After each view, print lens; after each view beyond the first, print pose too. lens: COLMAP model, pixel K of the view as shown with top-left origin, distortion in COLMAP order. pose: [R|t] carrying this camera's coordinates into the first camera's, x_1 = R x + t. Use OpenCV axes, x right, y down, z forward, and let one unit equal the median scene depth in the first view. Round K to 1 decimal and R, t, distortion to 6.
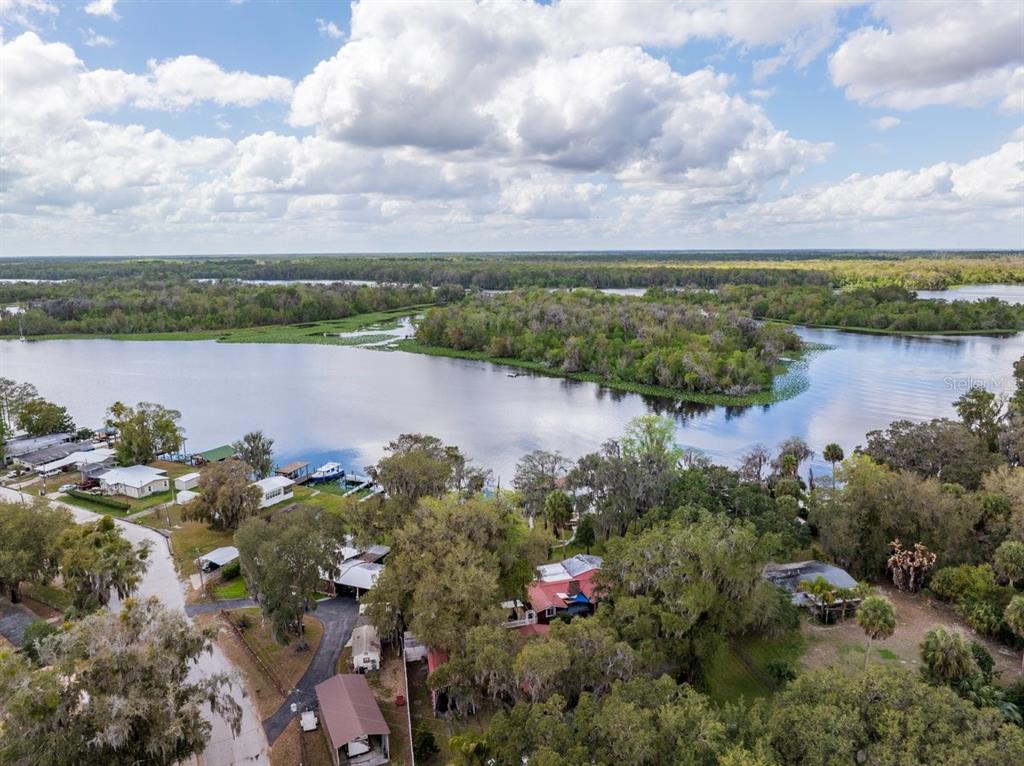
lens RADIAL K [[722.1, 0, 512.0], [0, 722.1, 383.0], [0, 0, 1]] dist [-0.042145, 0.002809]
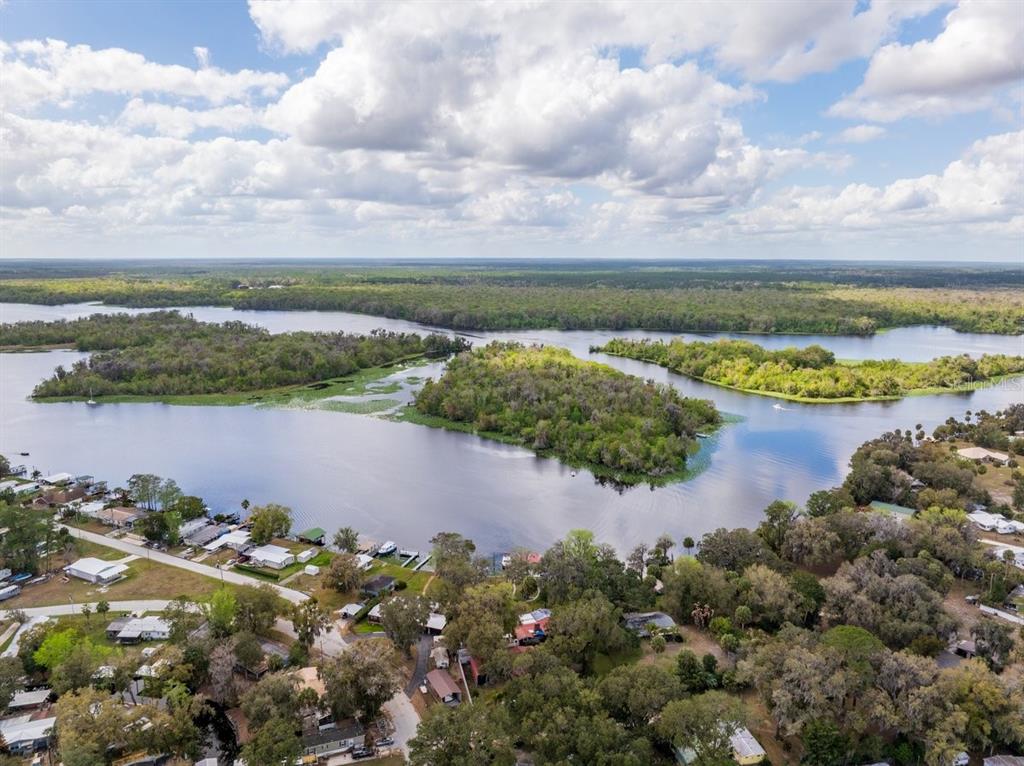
lens RADIAL K [[722.1, 0, 512.0], [0, 722.1, 383.0], [0, 0, 1]] dist [-0.042145, 0.002809]
pose [[0.999310, 0.004842, 0.036814, -0.034170], [-0.004601, 0.999967, -0.006629, -0.212024], [-0.036845, 0.006455, 0.999300, -0.559259]]
